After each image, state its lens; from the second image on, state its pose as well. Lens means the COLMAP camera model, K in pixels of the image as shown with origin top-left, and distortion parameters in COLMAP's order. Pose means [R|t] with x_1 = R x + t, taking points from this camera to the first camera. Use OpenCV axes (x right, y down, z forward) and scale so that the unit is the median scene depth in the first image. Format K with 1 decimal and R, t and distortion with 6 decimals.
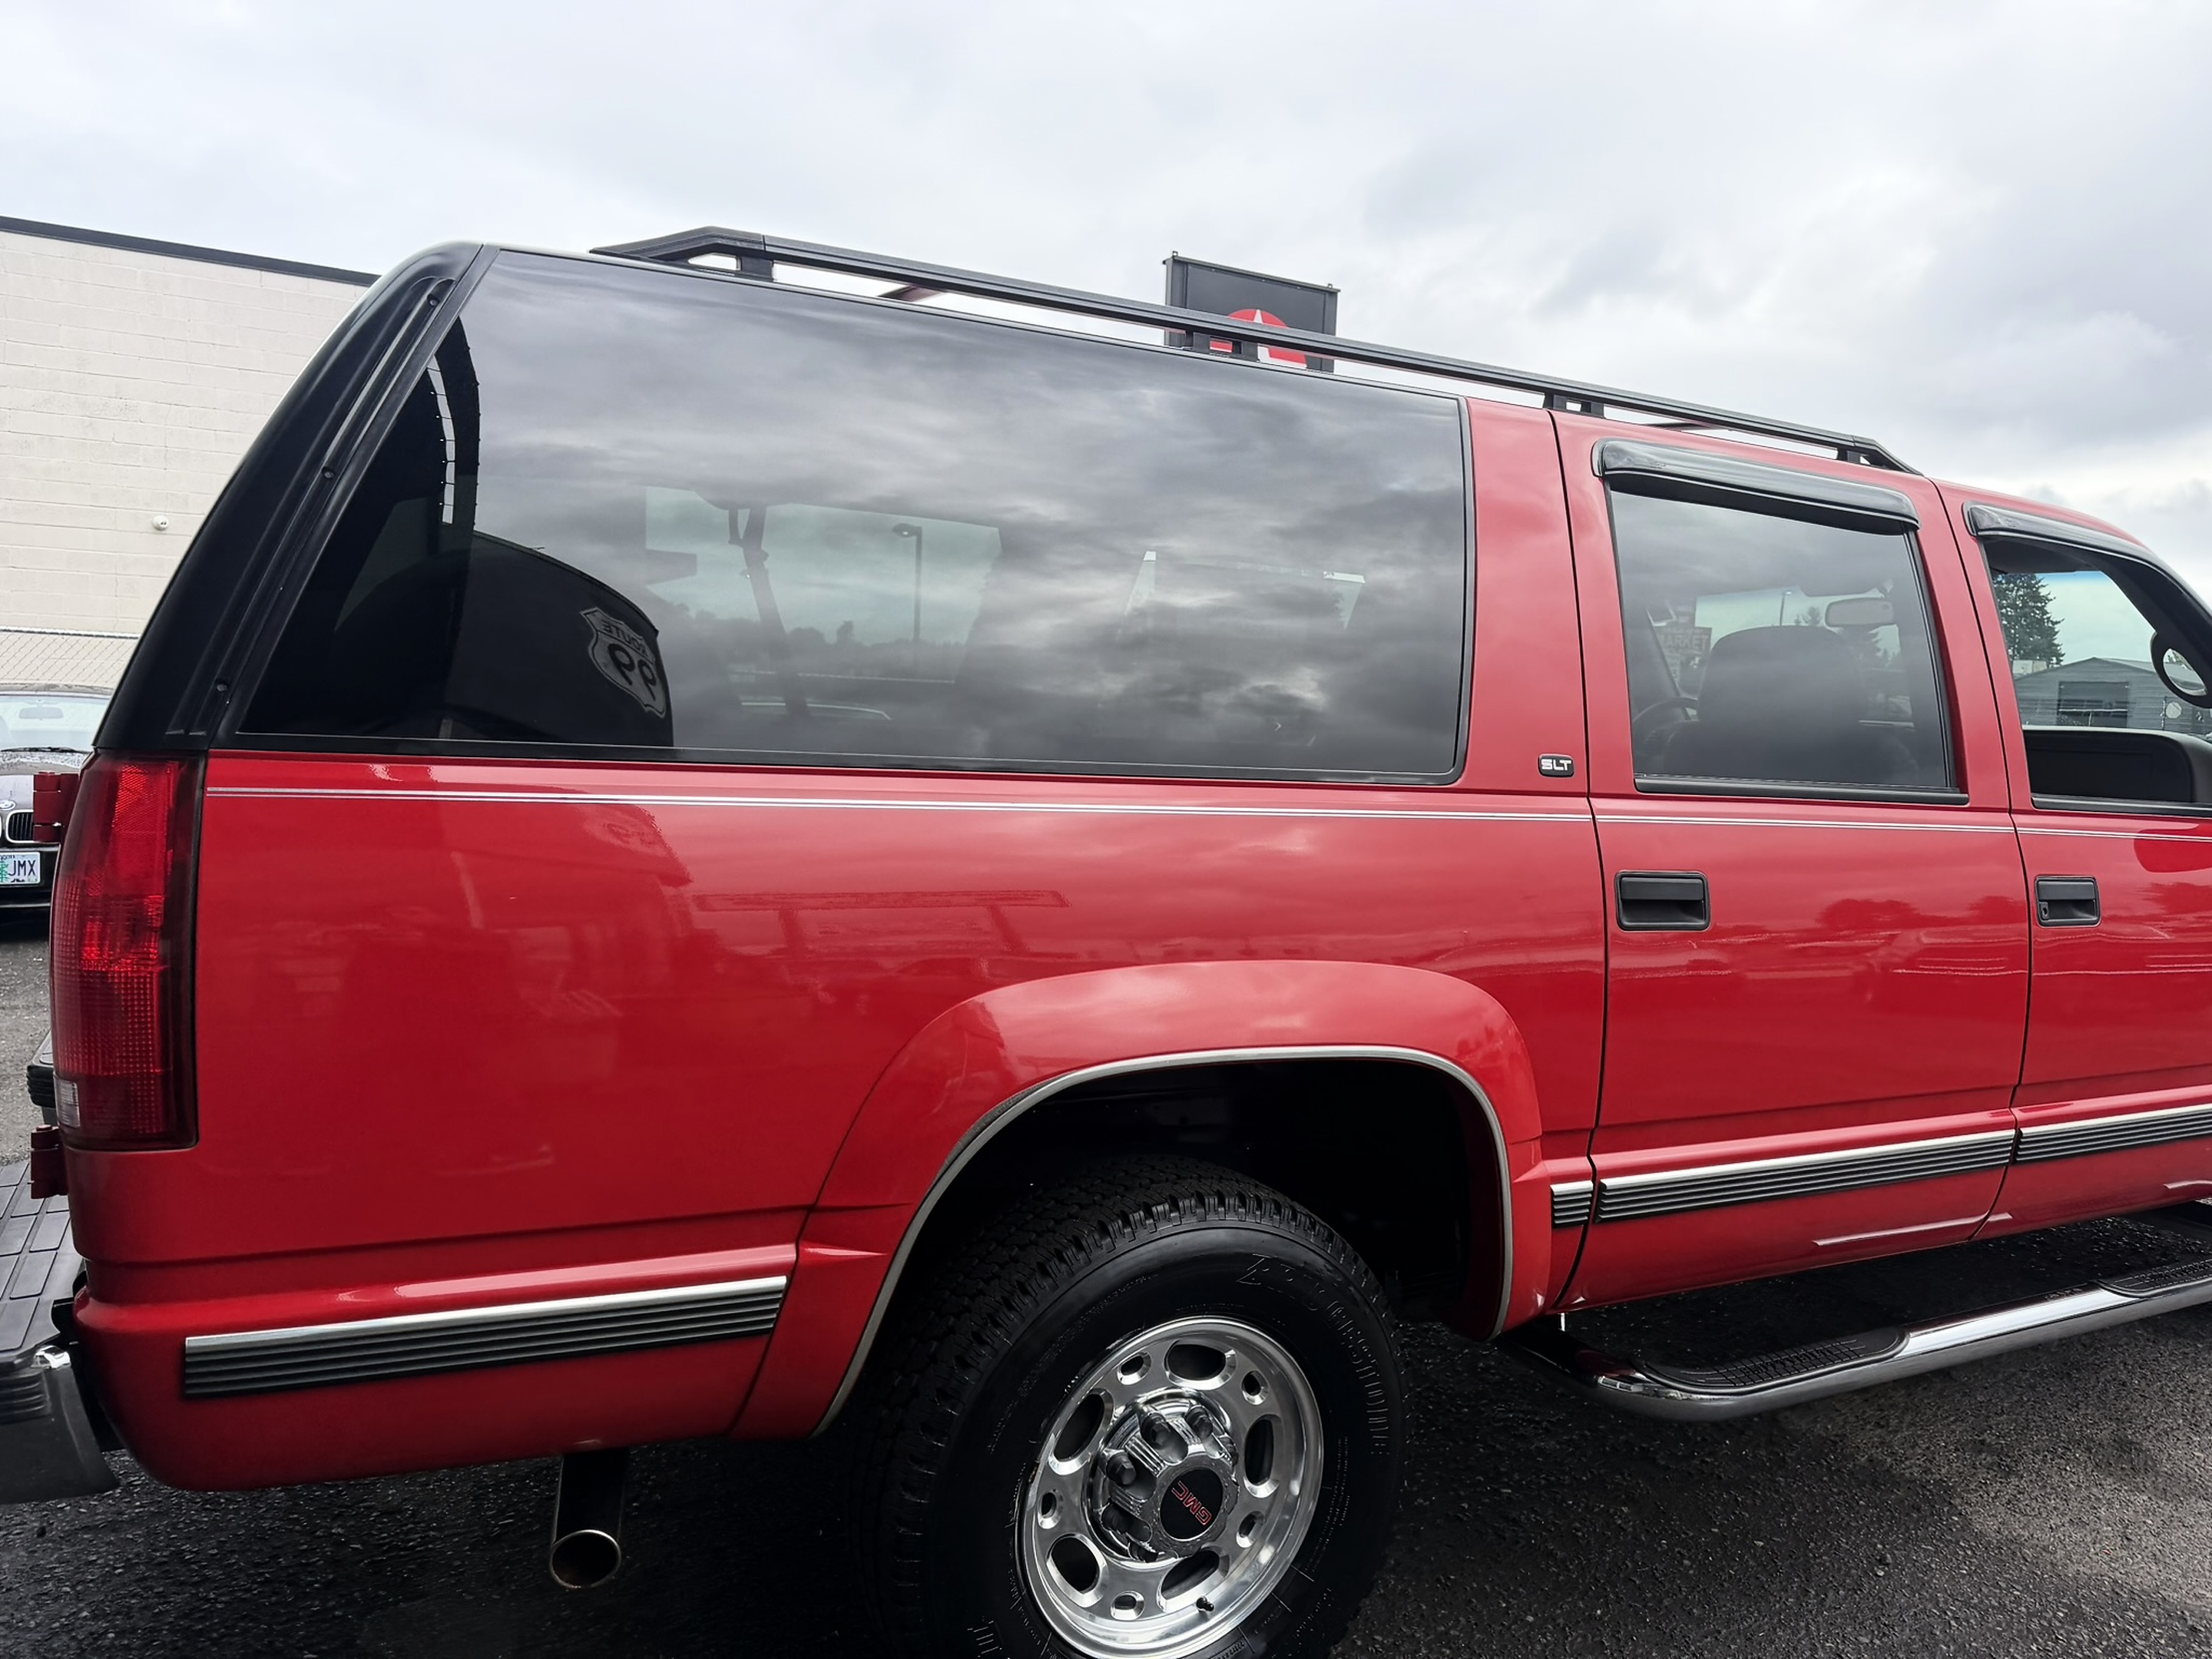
lens RADIAL K [[1576.2, 0, 1094.1], [0, 1576.2, 825.6], [0, 0, 1]] dist [0.002672, -0.009115]
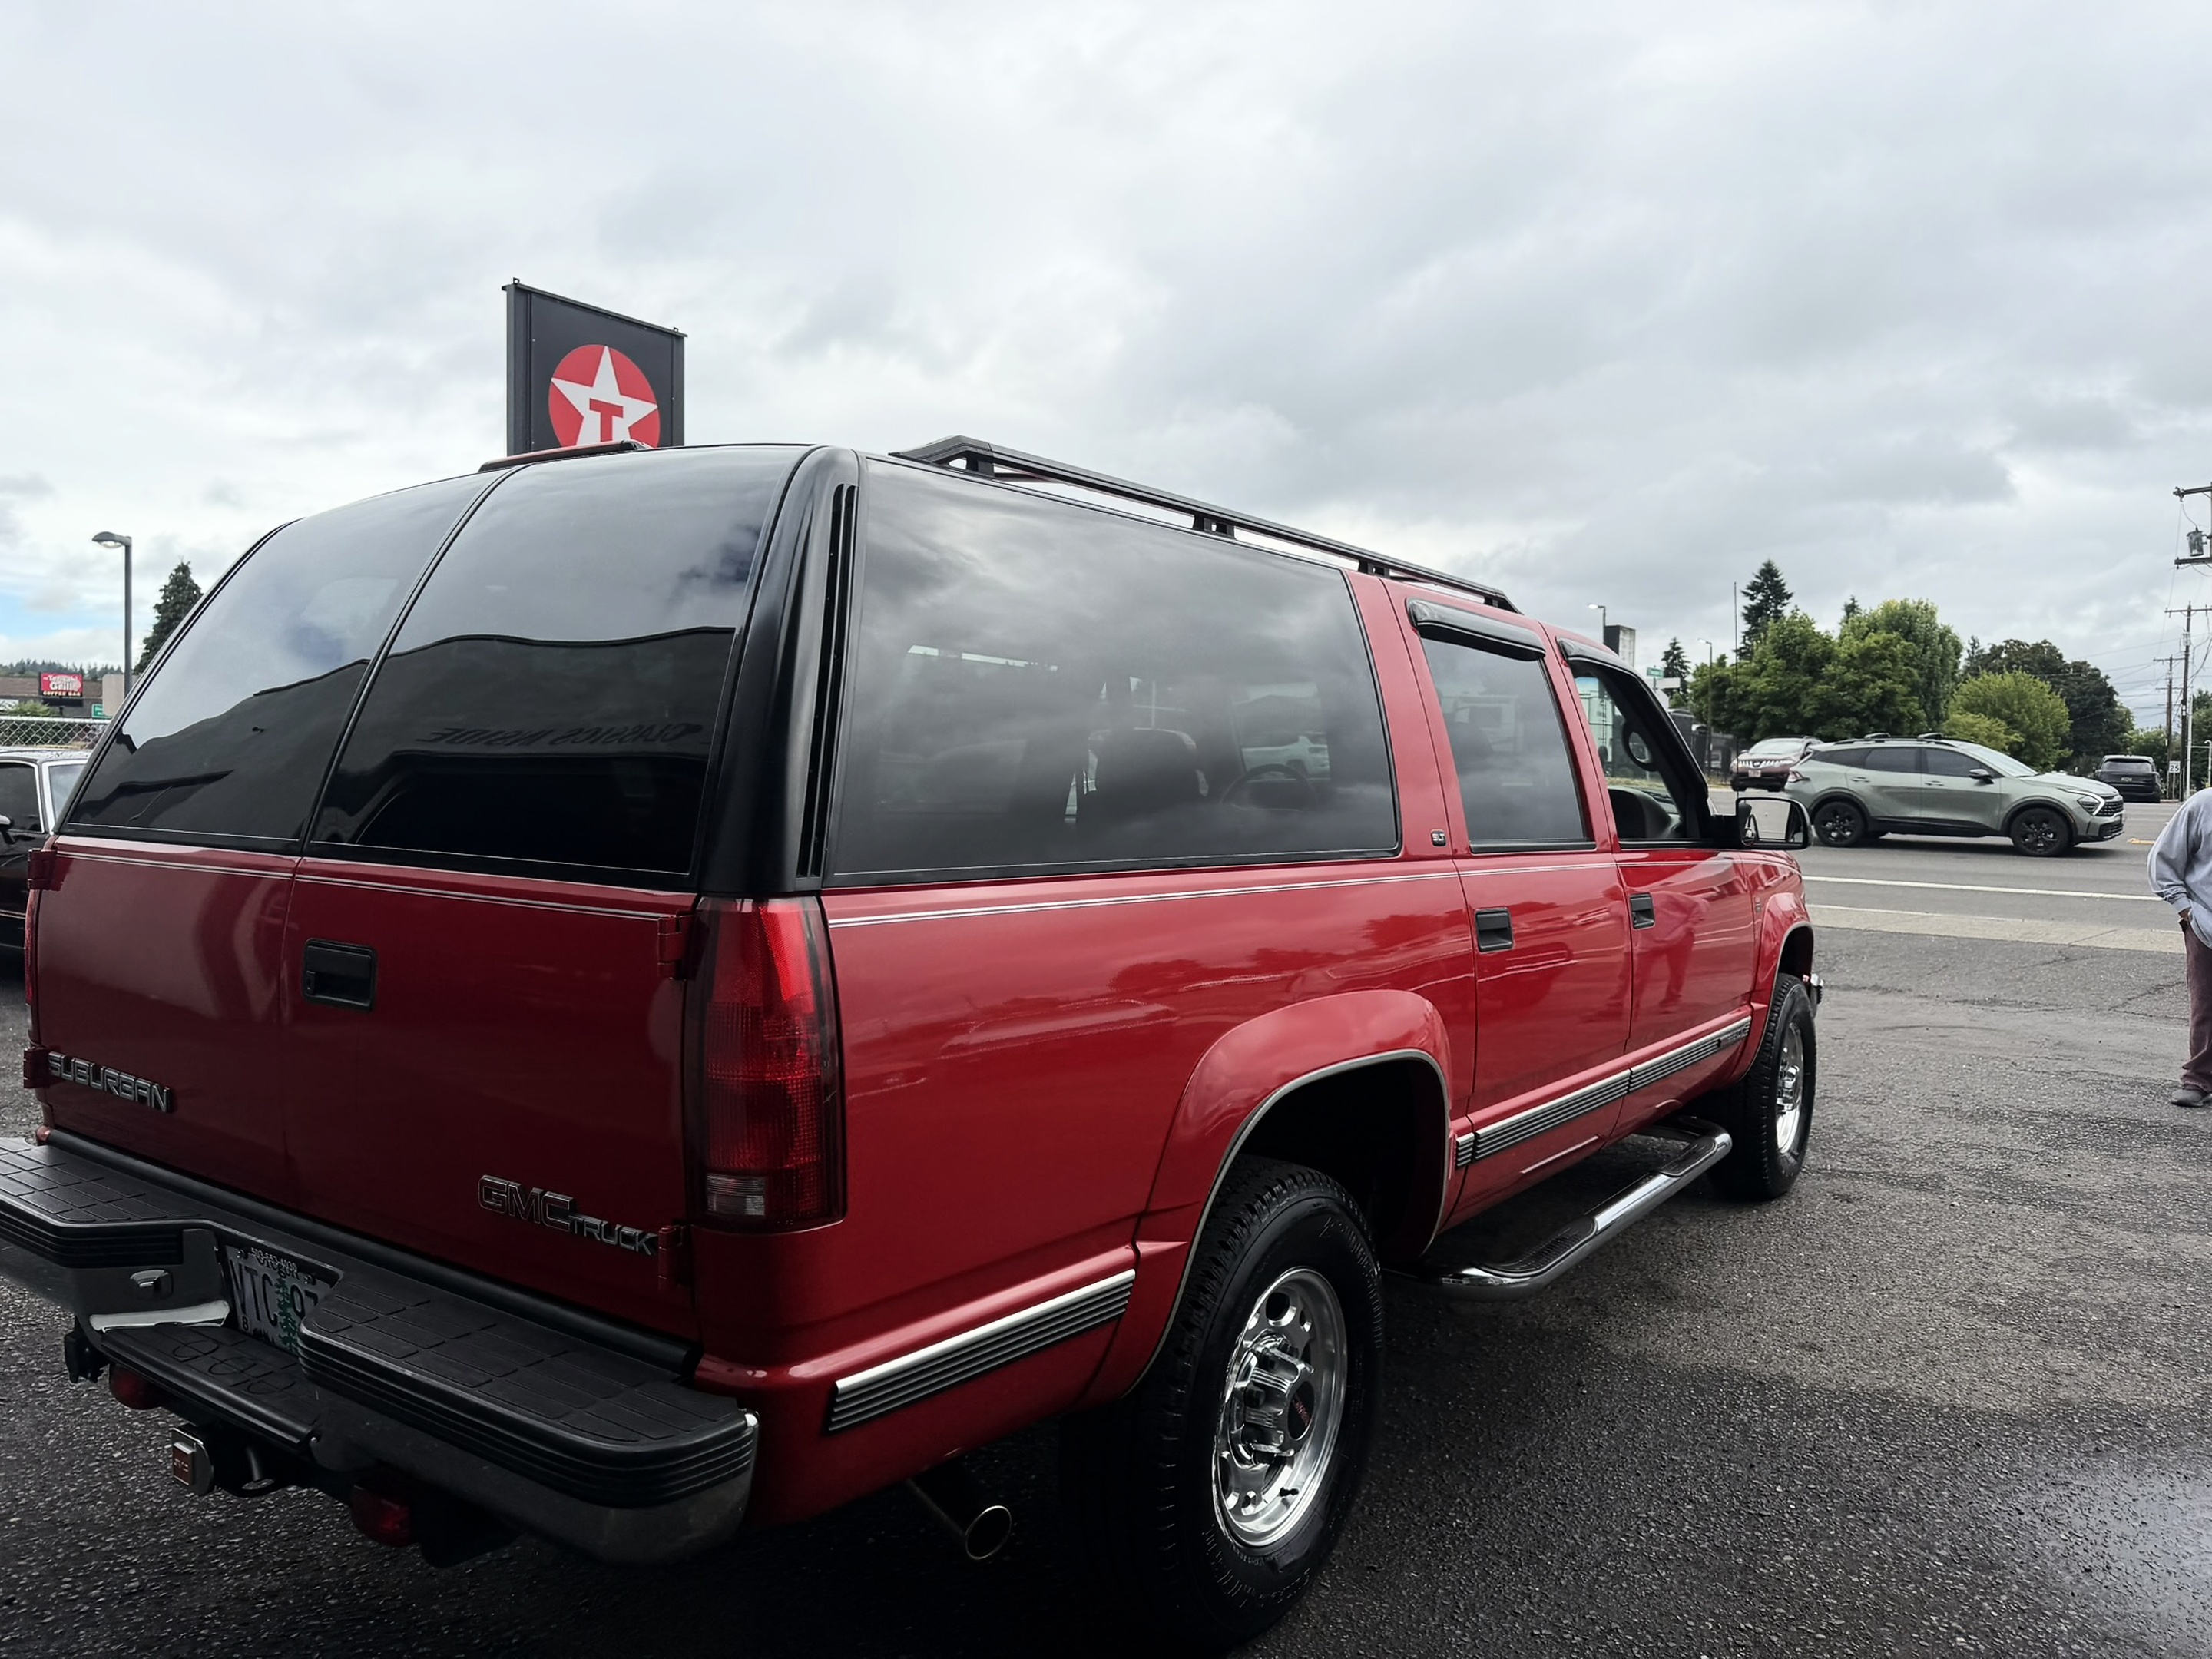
lens RADIAL K [[1594.1, 0, 1101.9], [0, 1594.1, 799.7], [0, 0, 1]] dist [0.002471, -0.009563]
pose [[0.889200, -0.027643, 0.456683, -0.521226], [0.043399, 0.998768, -0.024046, -0.043141], [-0.455456, 0.041201, 0.889304, -0.103078]]
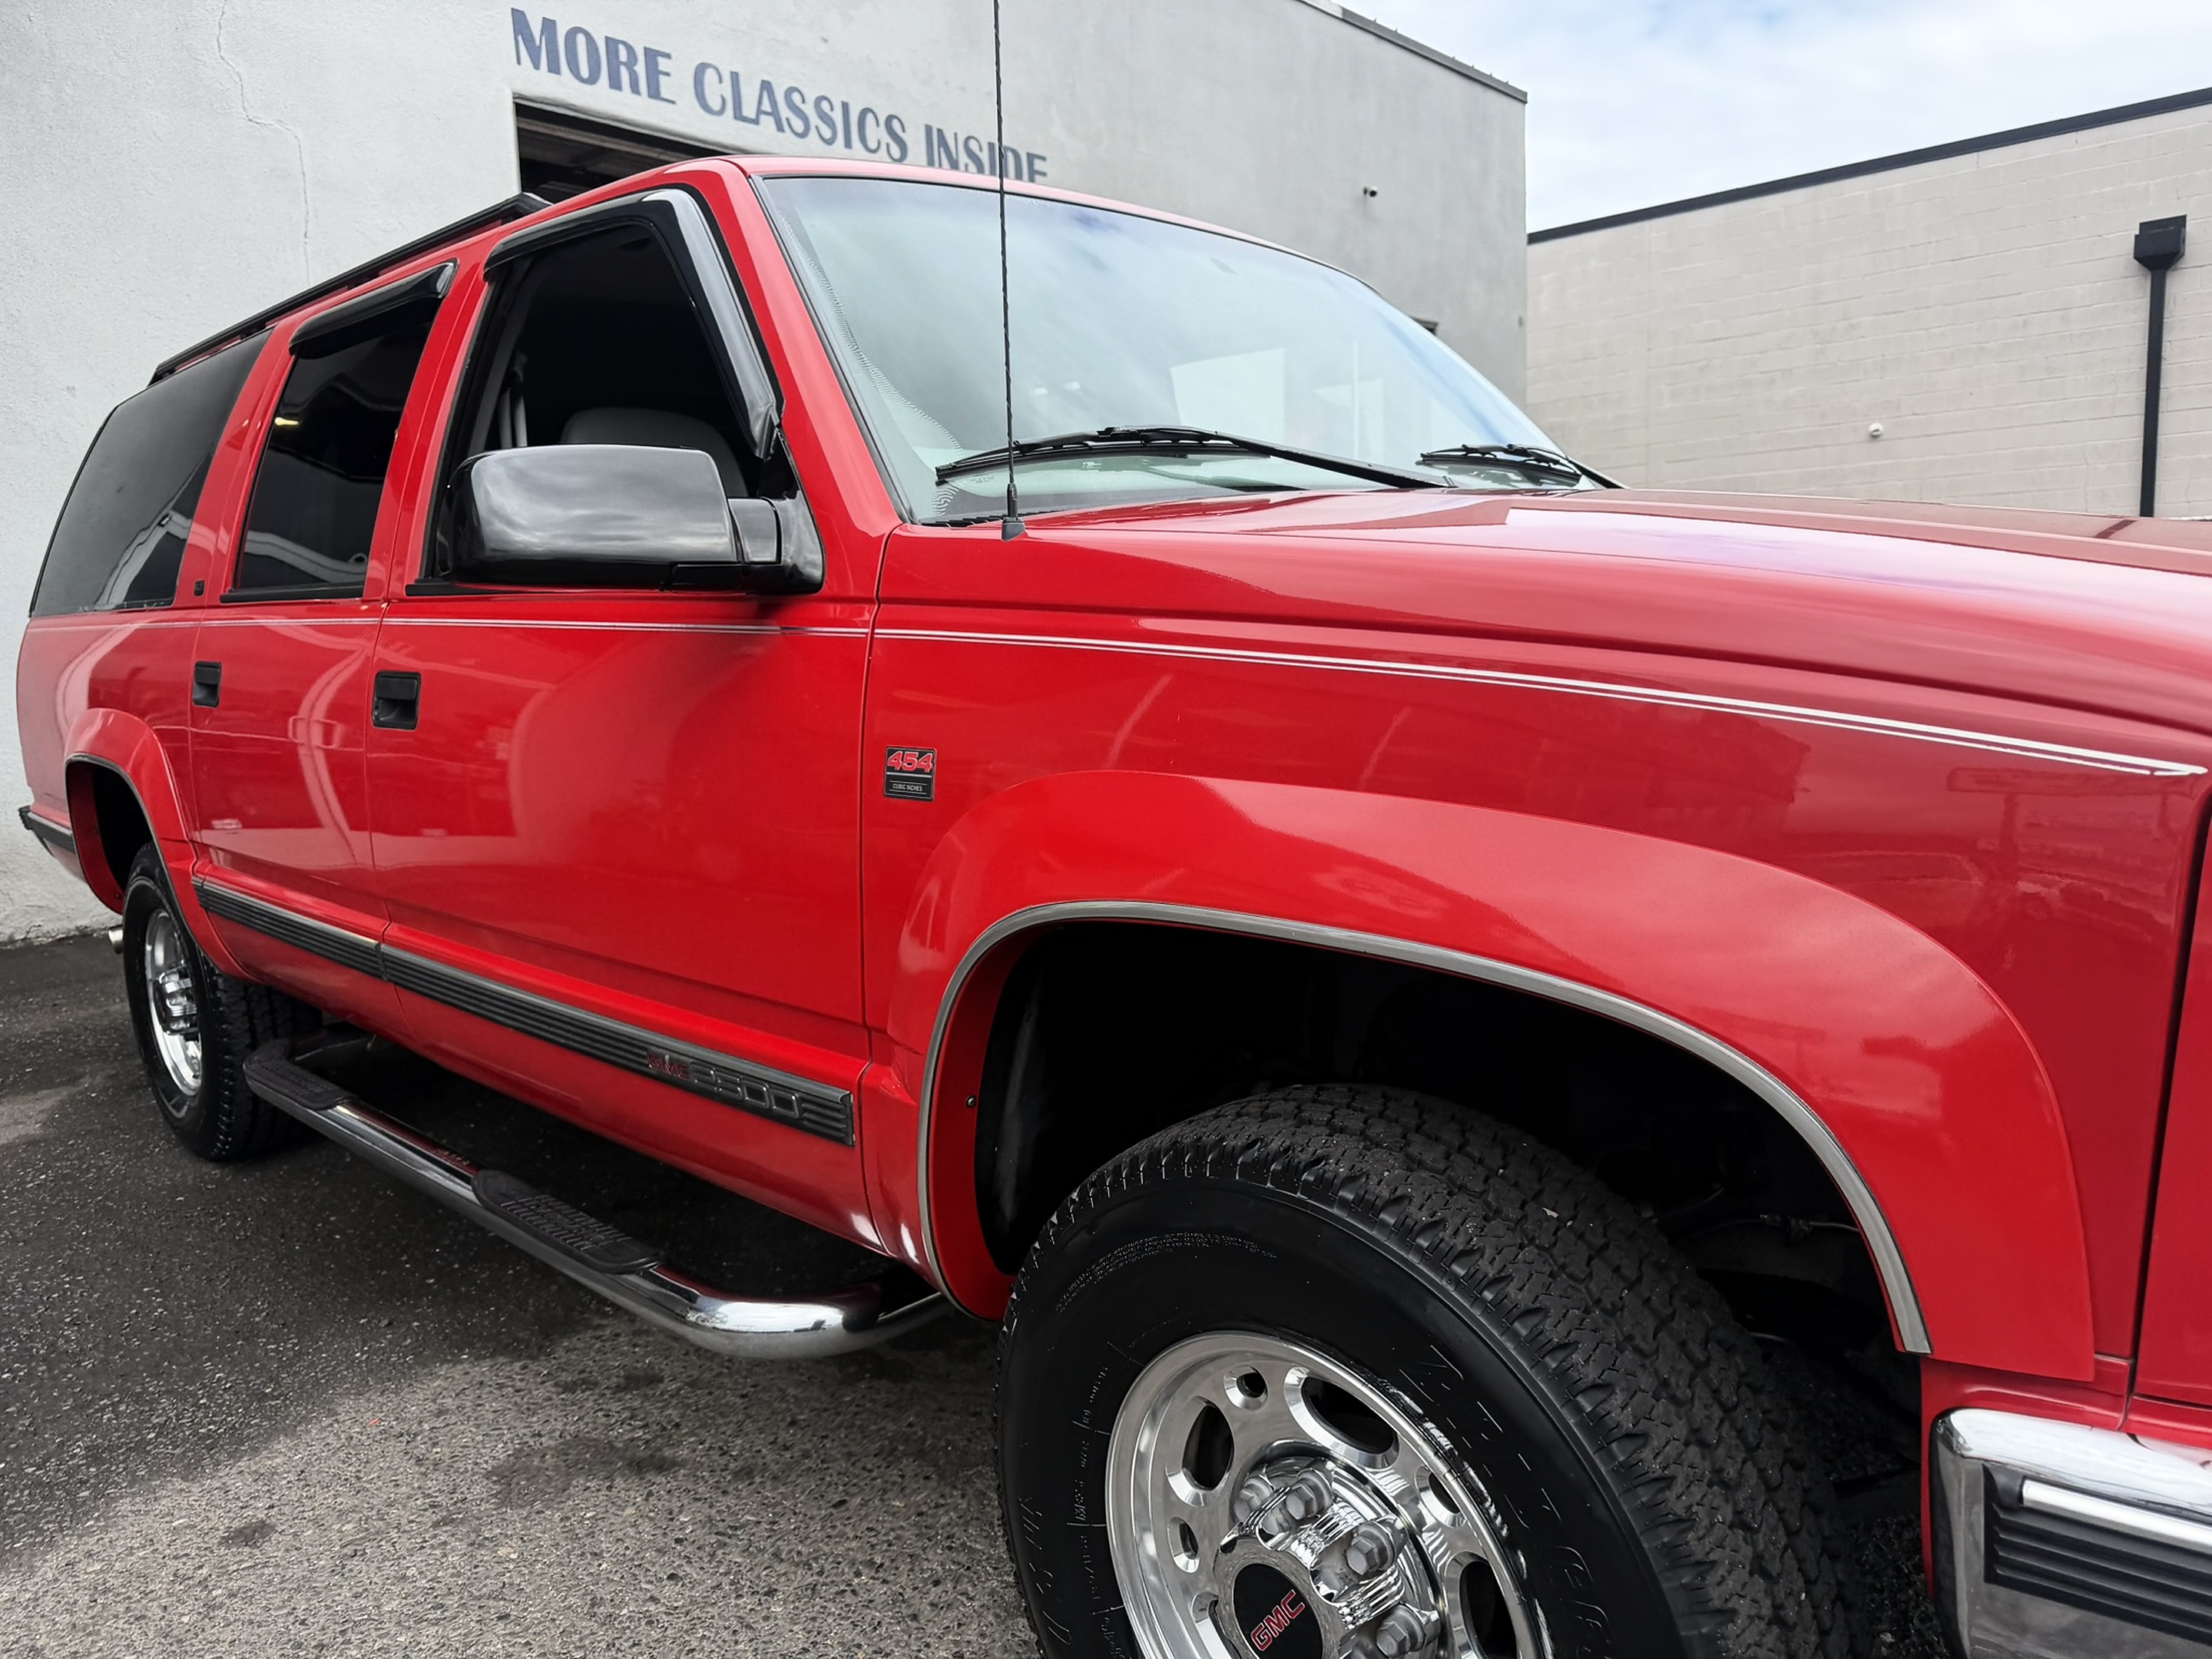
lens RADIAL K [[1605.1, 0, 1102.1], [0, 1605.1, 830.6], [0, 0, 1]] dist [0.004488, -0.009571]
pose [[0.309646, 0.077588, -0.947681, 1.625803], [-0.017346, 0.996960, 0.075955, 0.047345], [0.950694, -0.007081, 0.310051, 1.119856]]
